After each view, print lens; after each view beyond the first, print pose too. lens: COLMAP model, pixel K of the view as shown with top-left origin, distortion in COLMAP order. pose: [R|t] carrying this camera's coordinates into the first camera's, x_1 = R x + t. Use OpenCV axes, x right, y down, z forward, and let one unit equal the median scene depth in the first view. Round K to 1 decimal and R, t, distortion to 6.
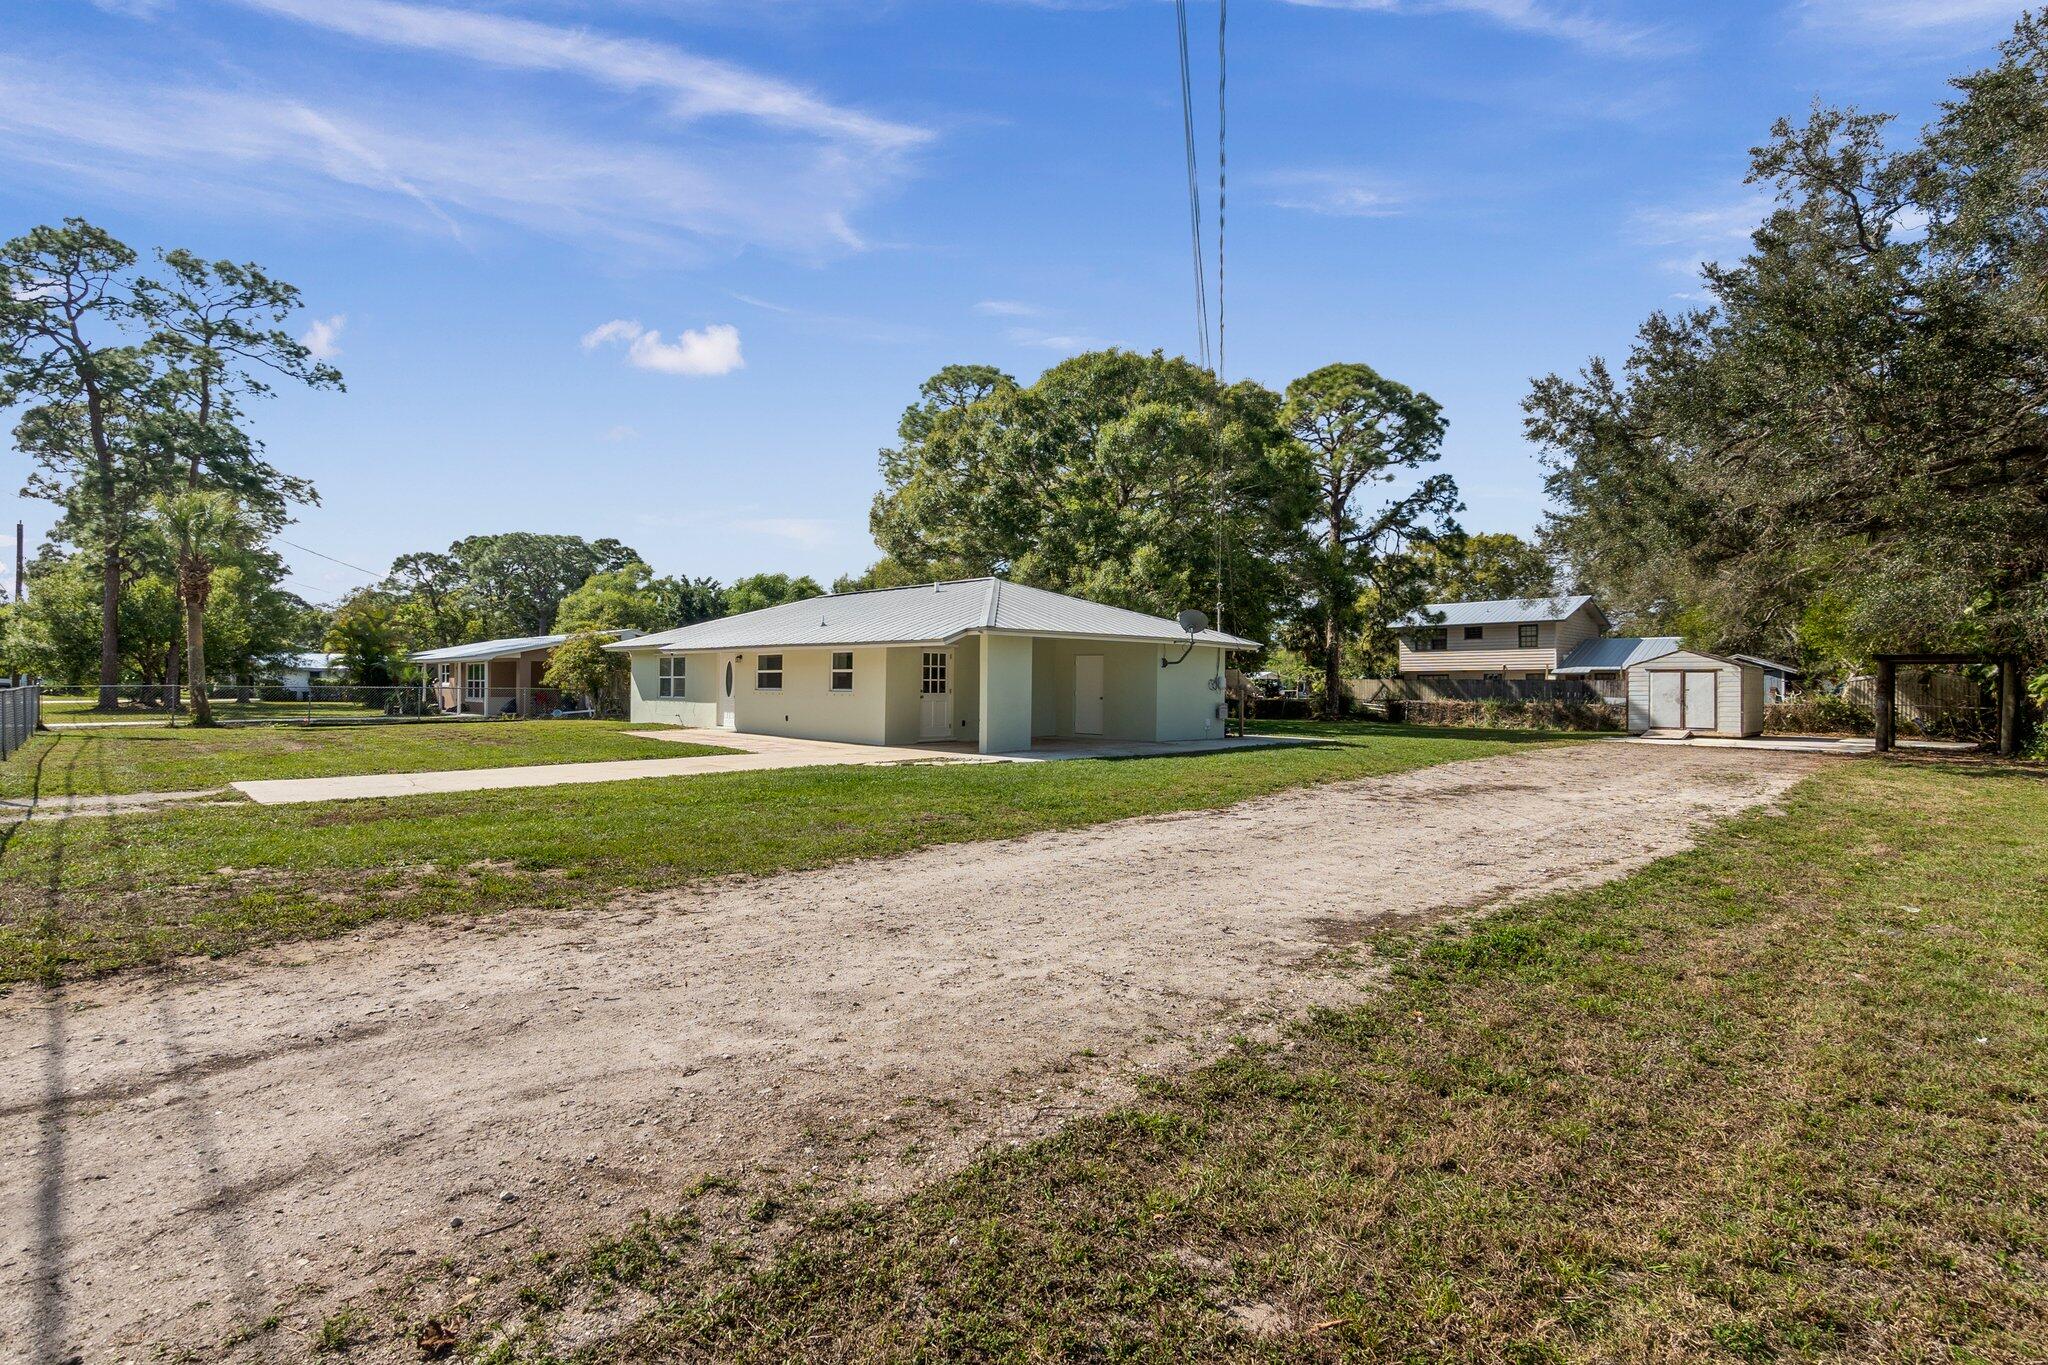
lens RADIAL K [[933.8, 0, 1022.5], [0, 933.8, 684.2], [0, 0, 1]] dist [-0.001408, 0.000019]
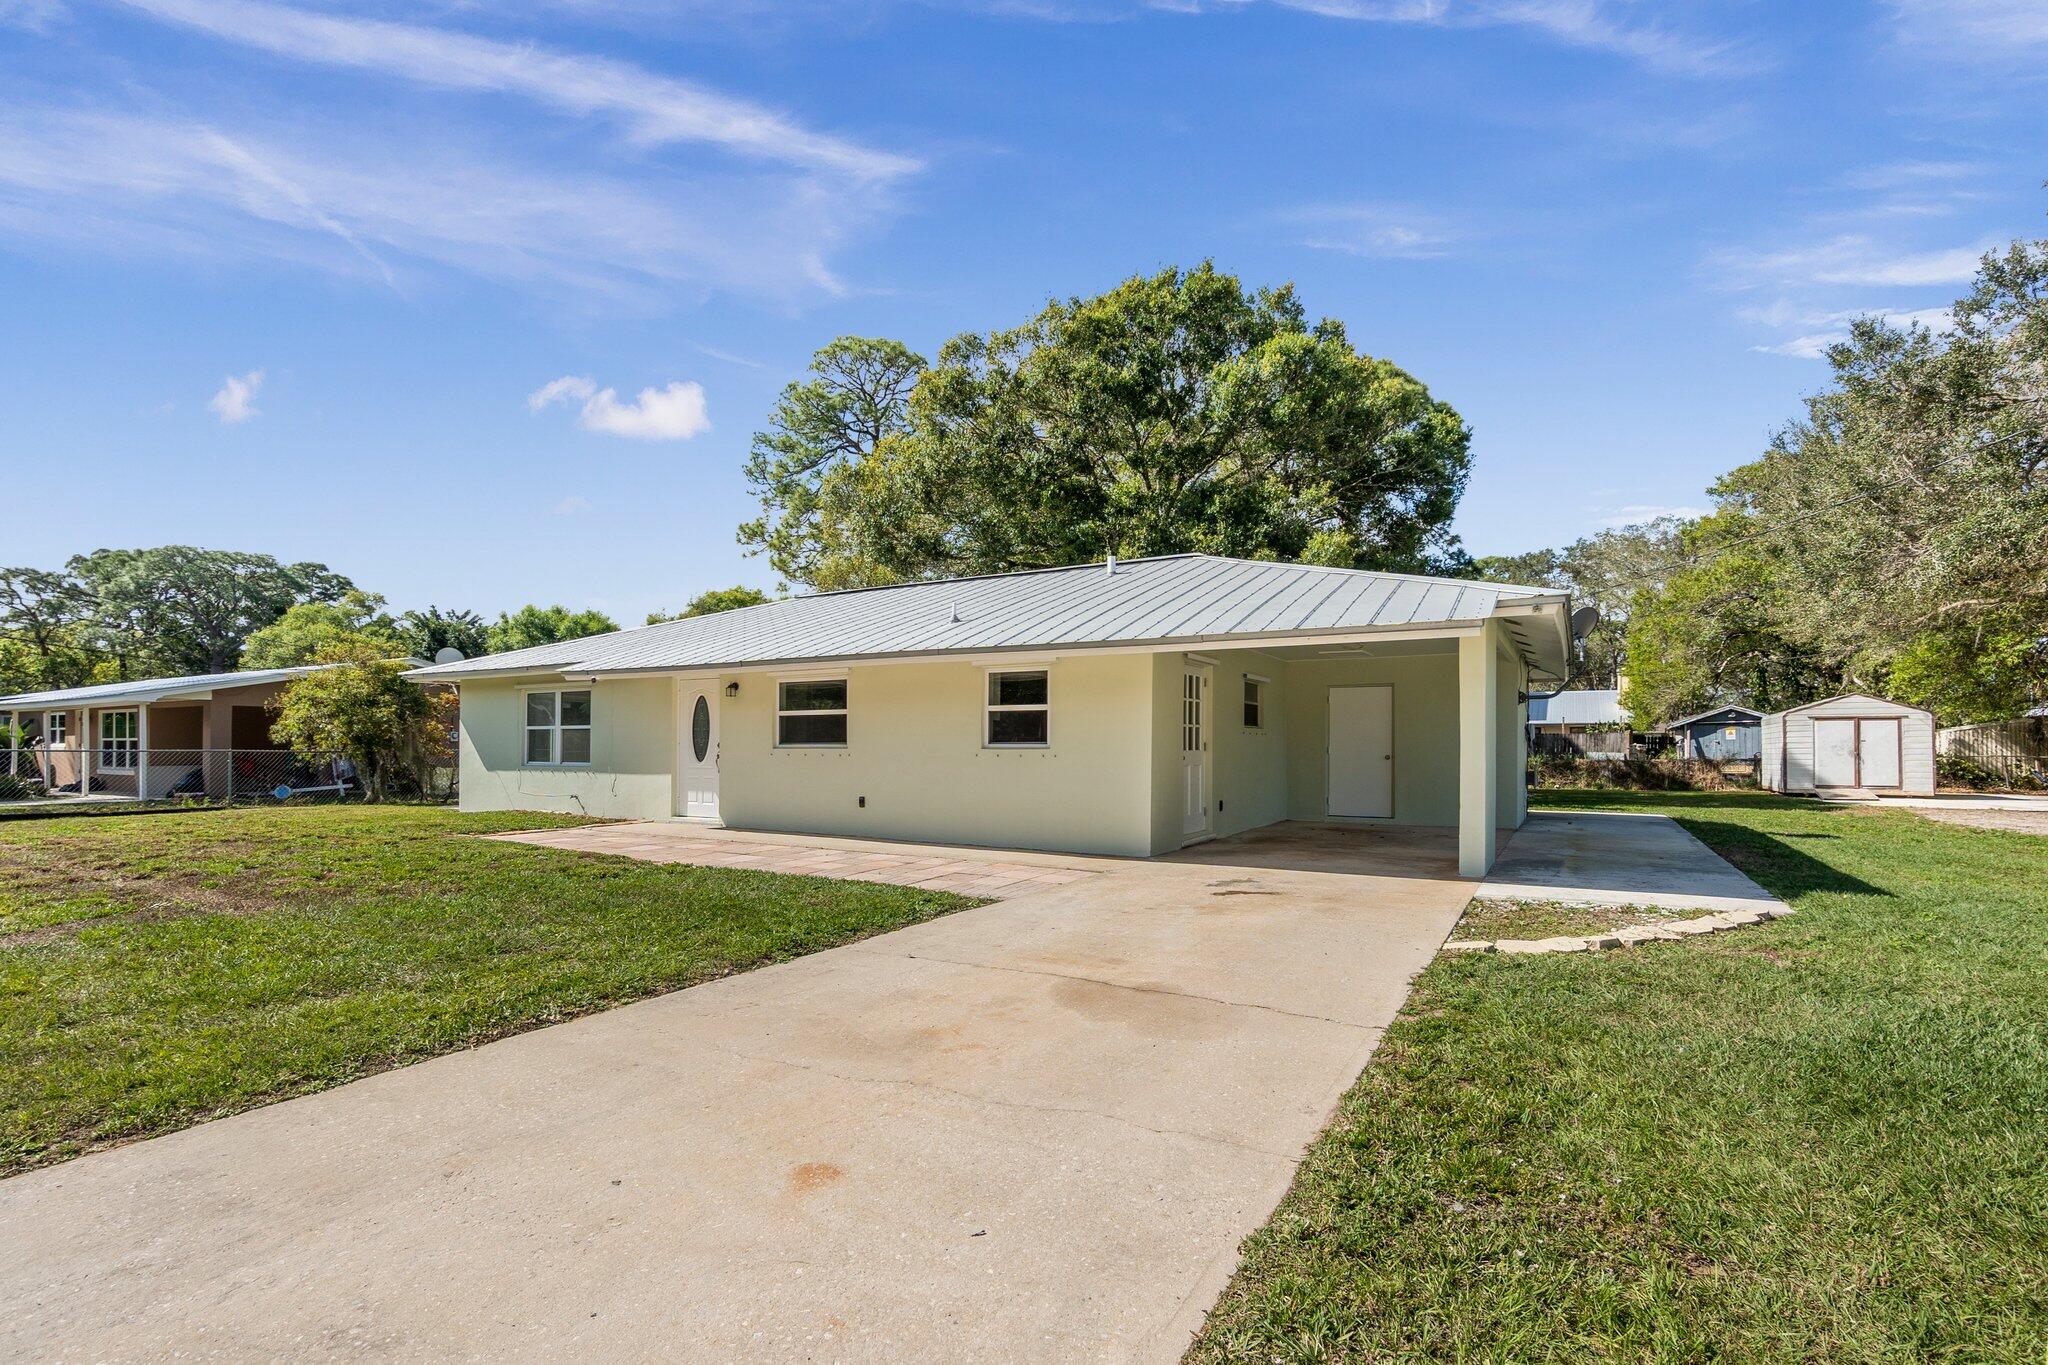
lens RADIAL K [[933.8, 0, 1026.5], [0, 933.8, 735.9], [0, 0, 1]] dist [-0.001408, 0.000019]
pose [[0.968848, -0.004168, 0.247620, -0.159351], [0.006419, 0.999945, -0.008286, 0.002539], [-0.247572, 0.009617, 0.968822, 0.258903]]
